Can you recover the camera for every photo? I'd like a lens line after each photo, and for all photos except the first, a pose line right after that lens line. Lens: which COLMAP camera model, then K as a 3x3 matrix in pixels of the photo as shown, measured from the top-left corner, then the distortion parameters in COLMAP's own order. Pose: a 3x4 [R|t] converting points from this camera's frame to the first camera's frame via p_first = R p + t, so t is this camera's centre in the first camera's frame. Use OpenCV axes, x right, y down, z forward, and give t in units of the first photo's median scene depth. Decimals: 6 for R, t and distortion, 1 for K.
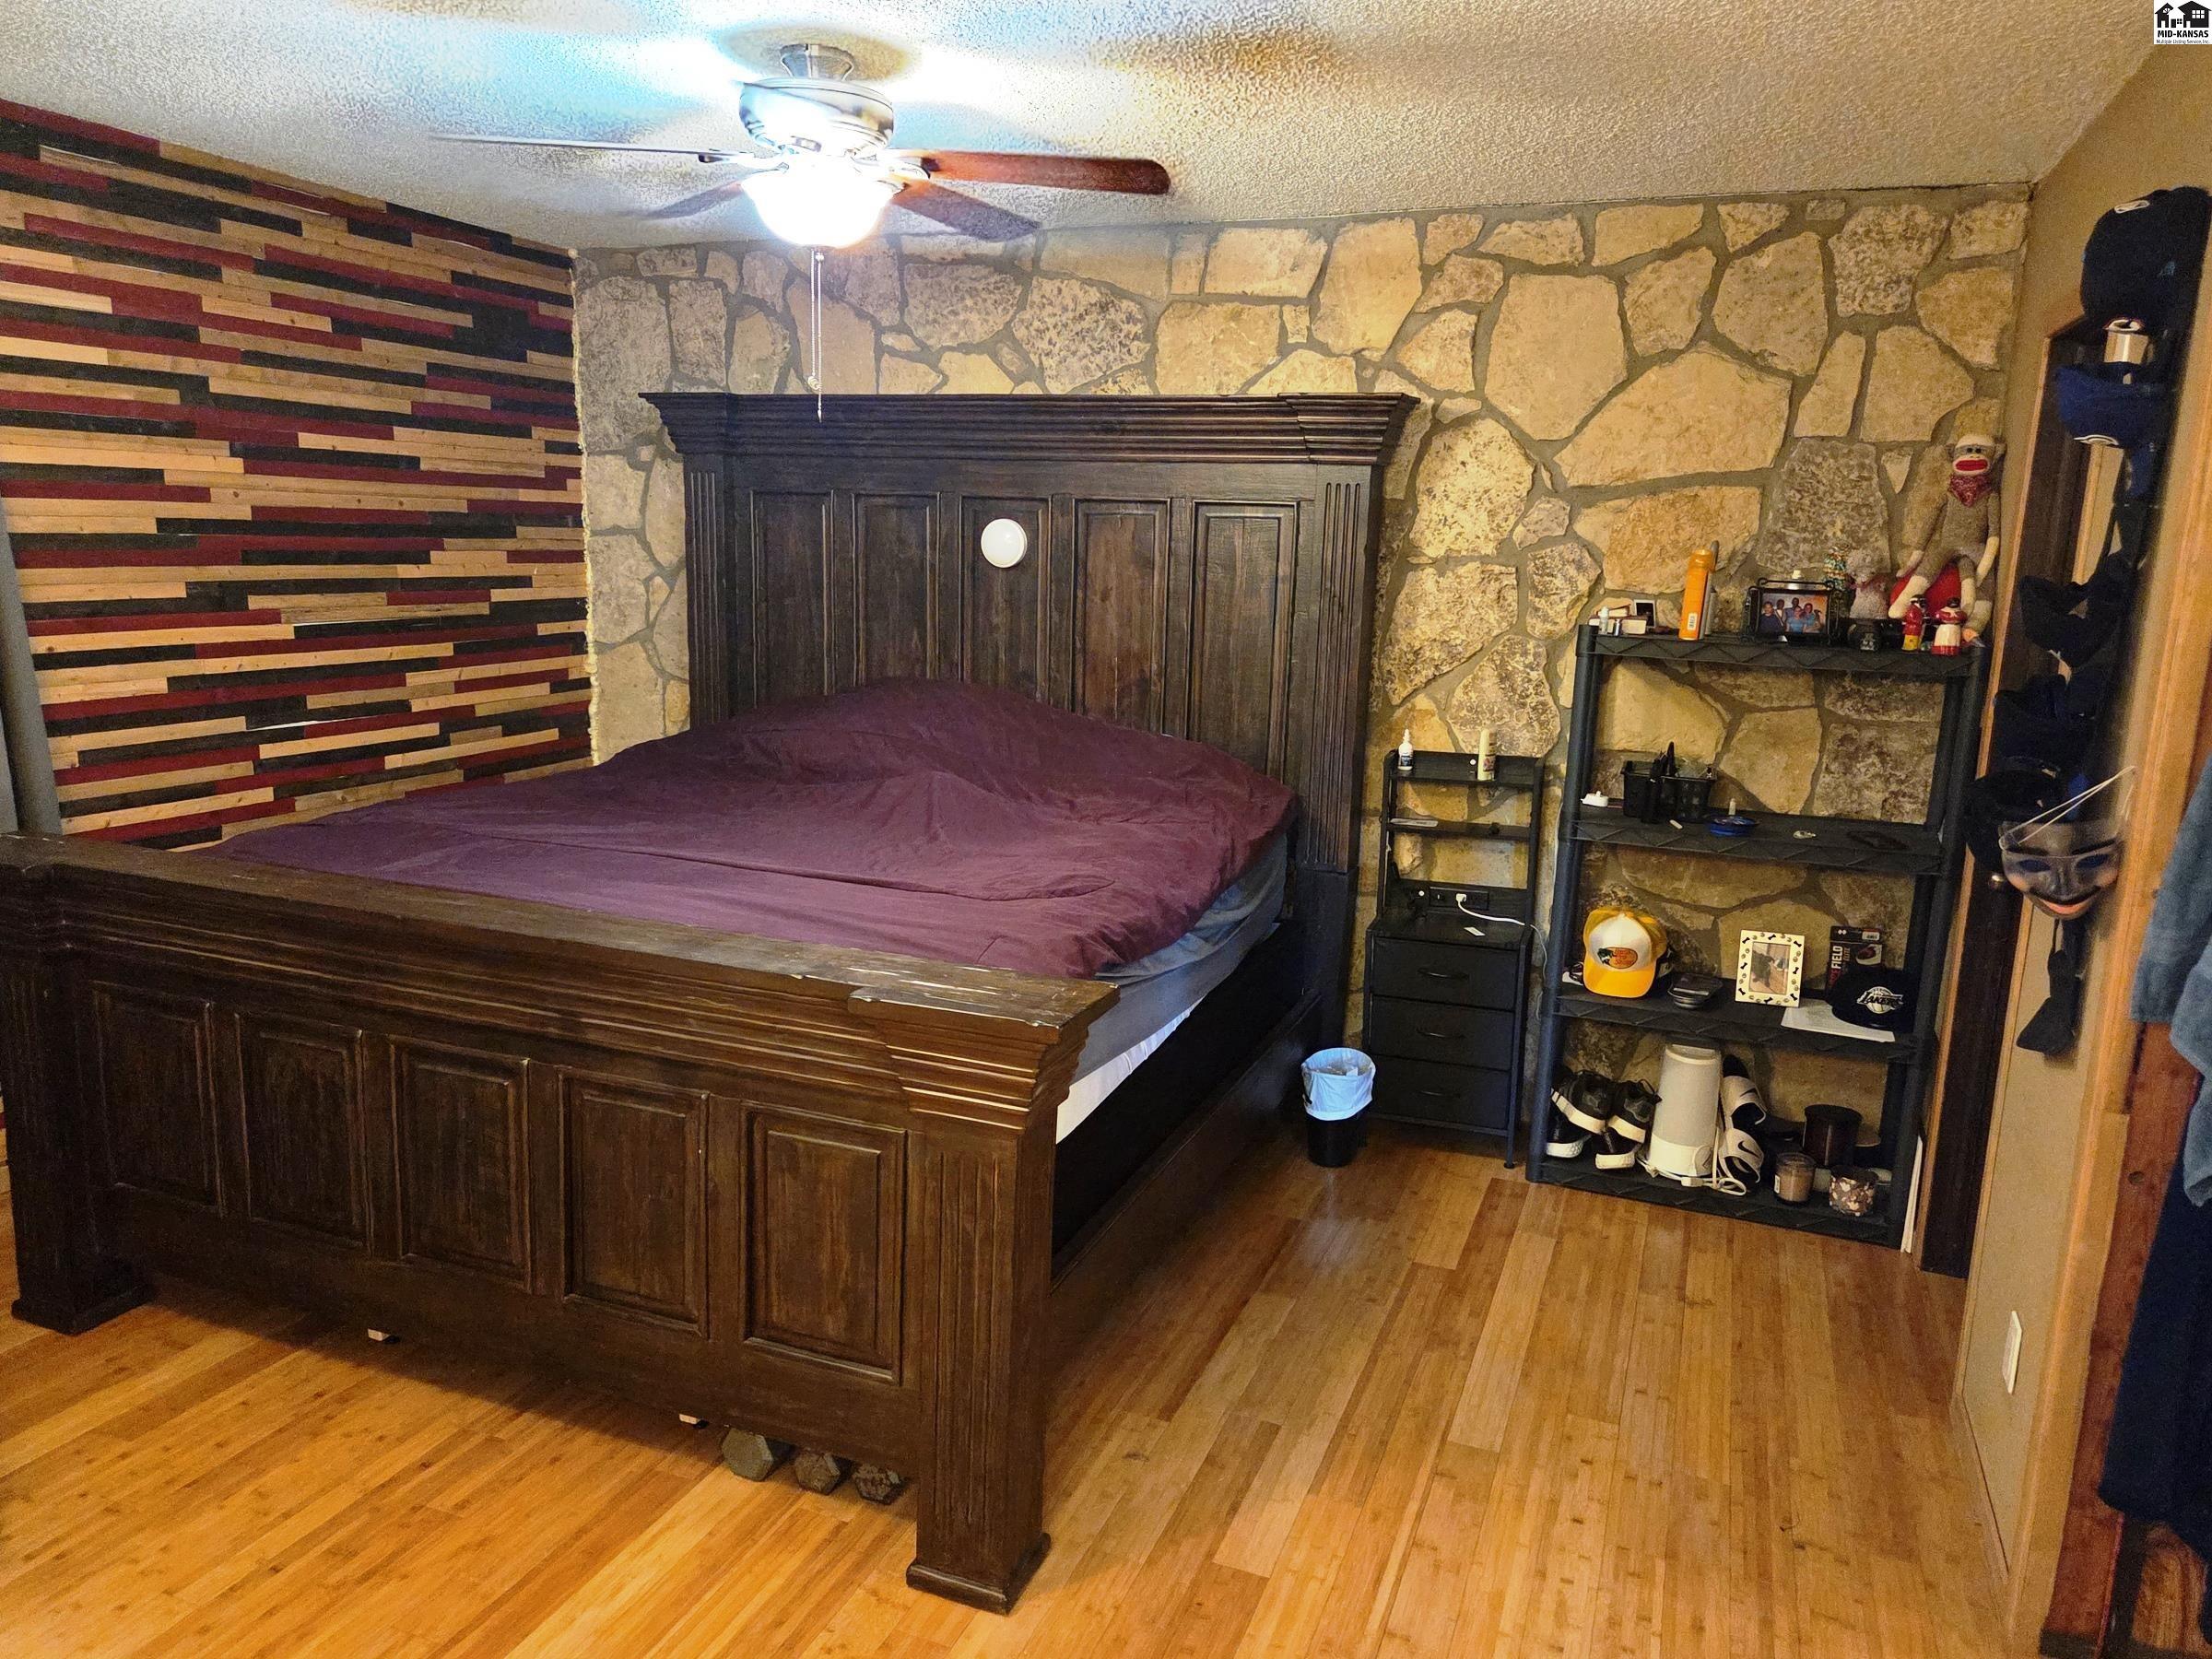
lens RADIAL K [[1547.4, 0, 1124.5], [0, 1547.4, 864.4], [0, 0, 1]] dist [0.056376, -0.051926]
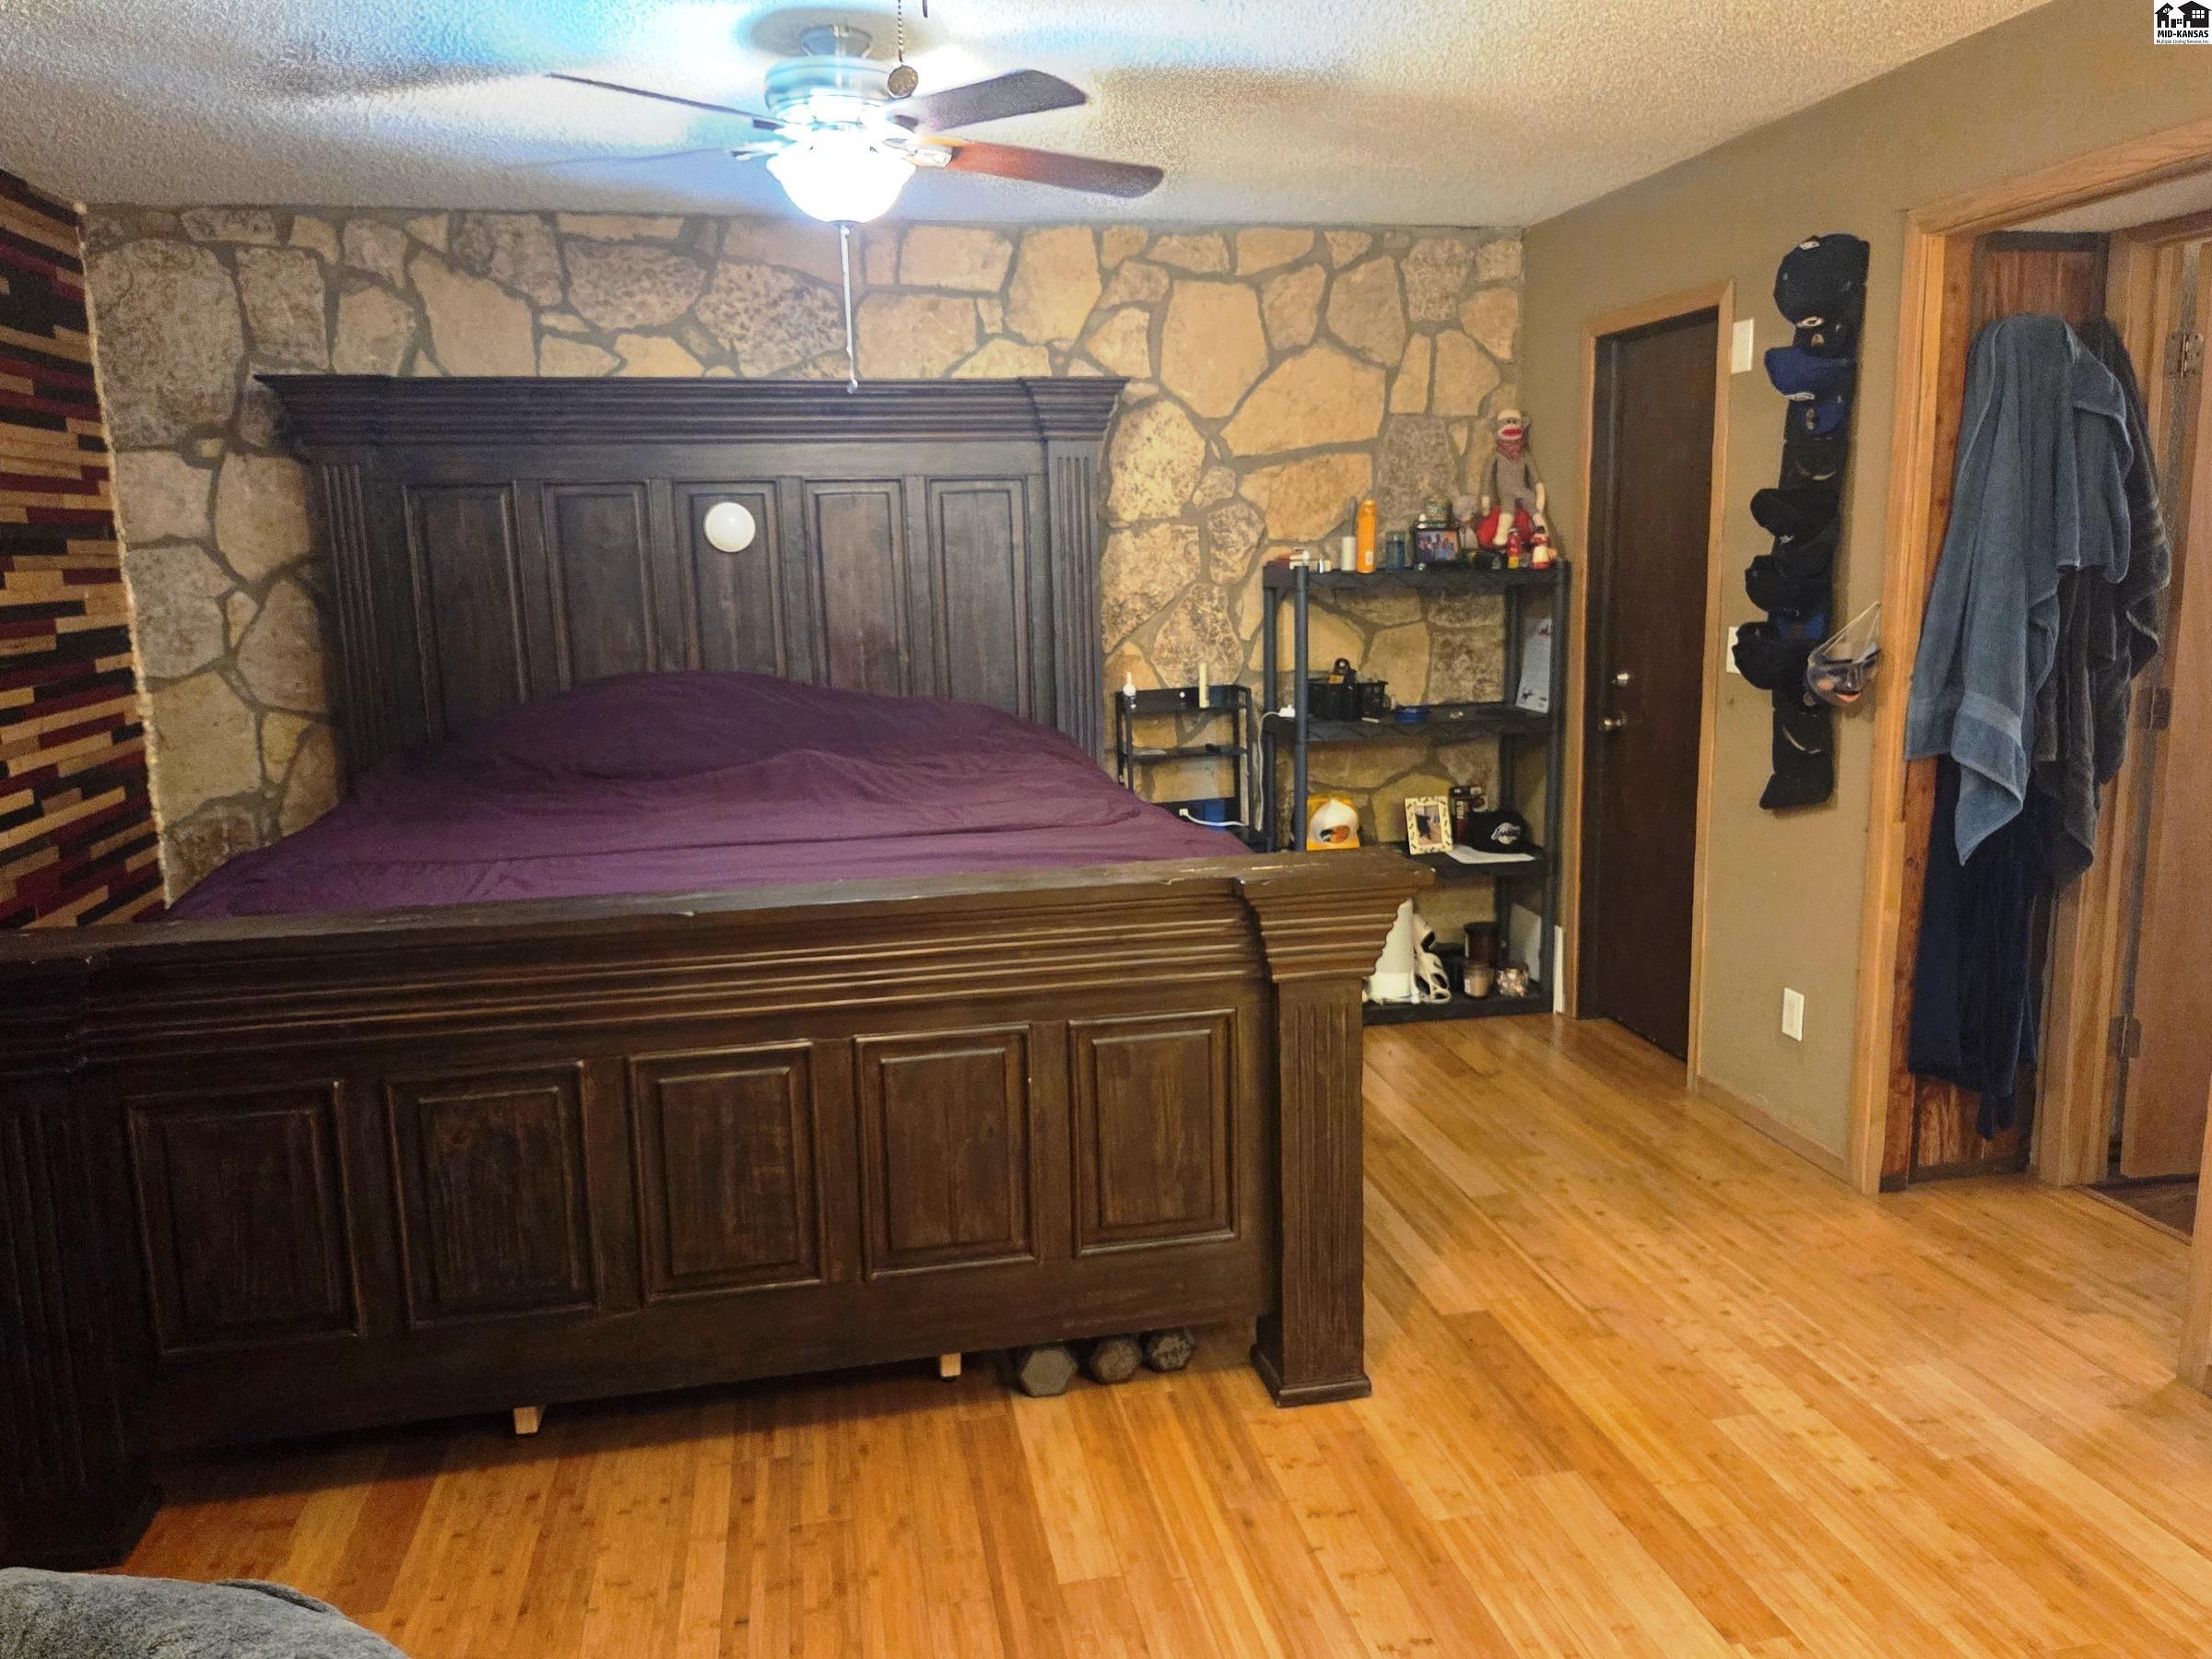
lens RADIAL K [[1547.4, 0, 1125.7], [0, 1547.4, 832.6], [0, 0, 1]] dist [0.056376, -0.051926]
pose [[0.836739, -0.148940, 0.526958, -0.458567], [0.163178, 0.986400, 0.019694, 0.006826], [-0.522724, 0.069509, 0.849663, 0.044246]]
